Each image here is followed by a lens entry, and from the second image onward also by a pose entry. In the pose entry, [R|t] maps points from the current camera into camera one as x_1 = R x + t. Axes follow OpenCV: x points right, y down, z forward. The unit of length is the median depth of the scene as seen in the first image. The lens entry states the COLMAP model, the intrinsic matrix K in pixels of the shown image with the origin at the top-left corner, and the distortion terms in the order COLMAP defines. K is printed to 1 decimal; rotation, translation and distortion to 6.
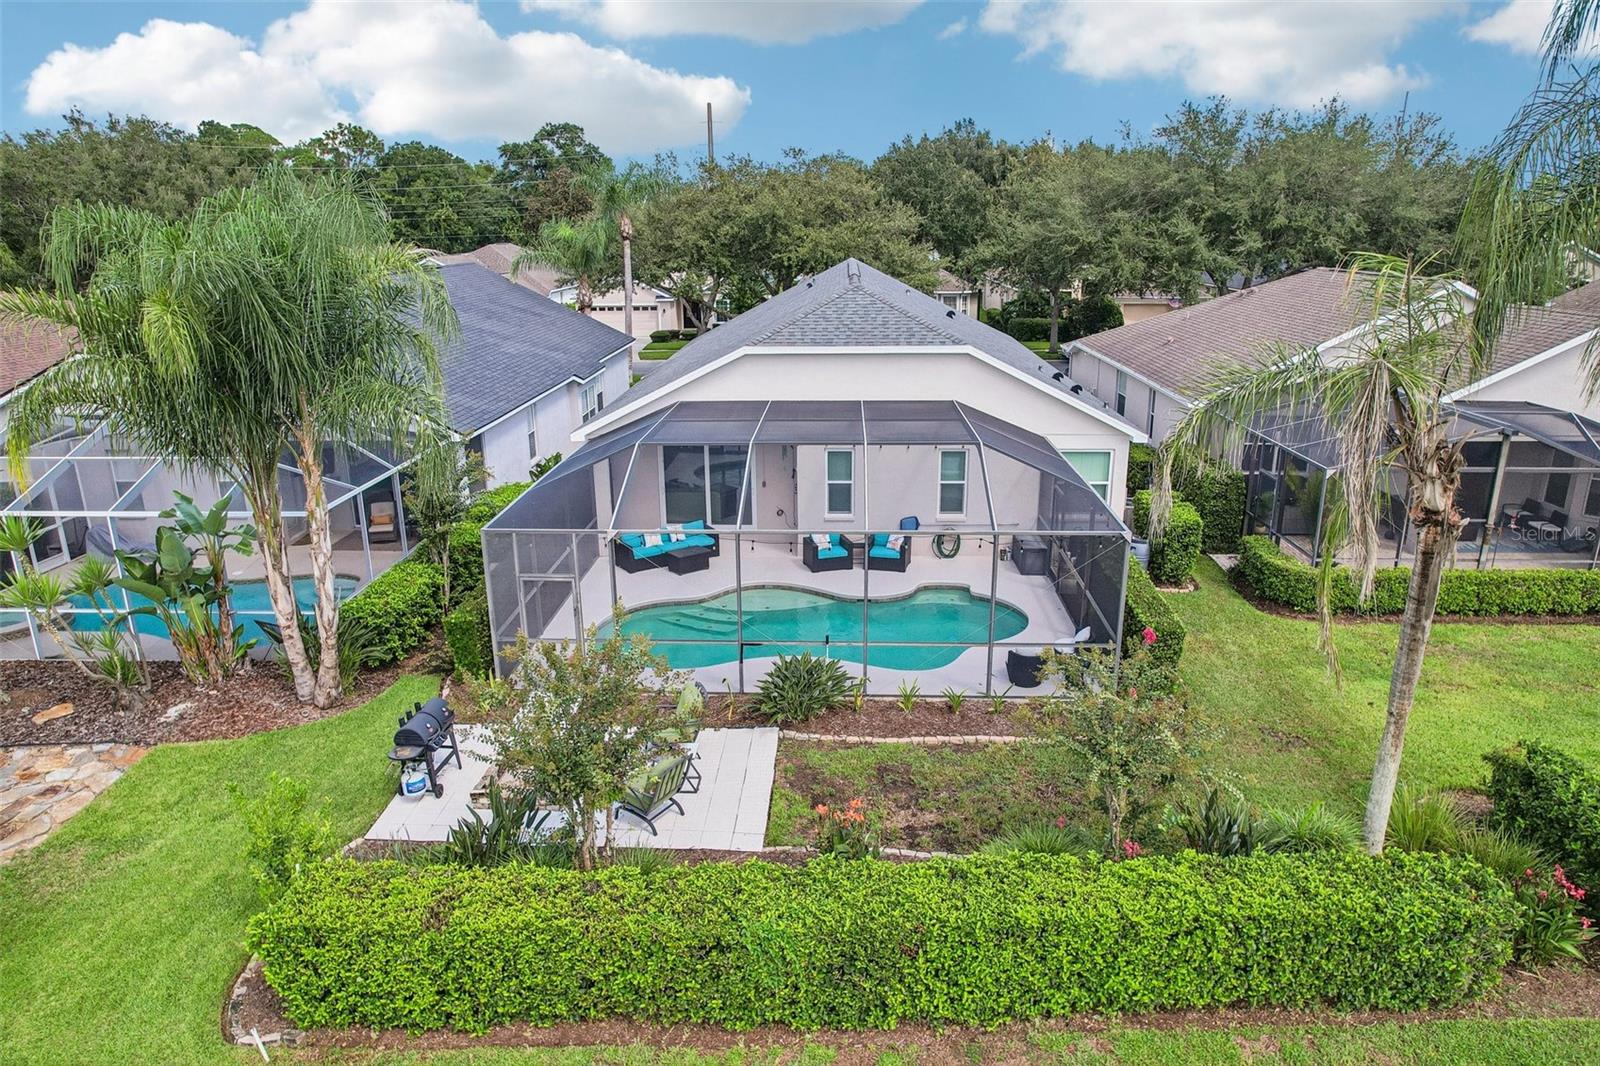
lens RADIAL K [[1034.1, 0, 800.0], [0, 1034.1, 533.0], [0, 0, 1]] dist [-0.061621, 0.054670]
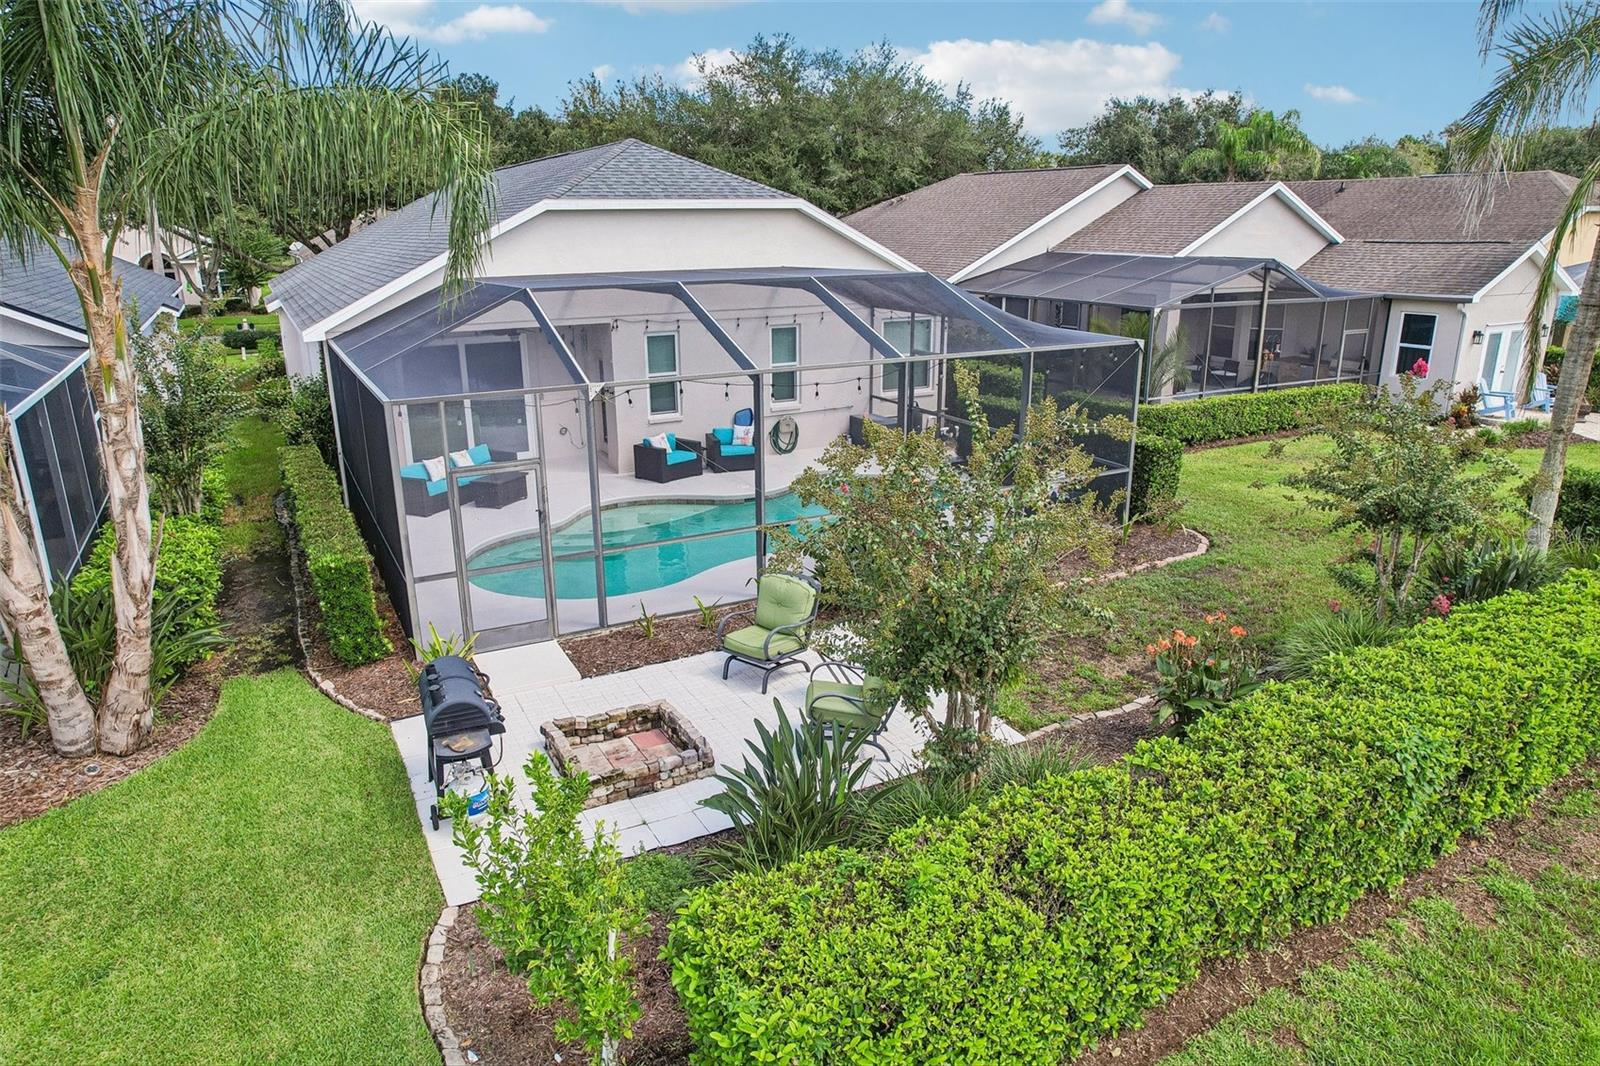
lens RADIAL K [[1034.1, 0, 800.0], [0, 1034.1, 533.0], [0, 0, 1]] dist [-0.061621, 0.054670]
pose [[0.855668, -0.145675, 0.496600, -0.306191], [0.149642, 0.988221, 0.032048, 0.068129], [-0.495419, 0.046889, 0.867388, 0.257704]]
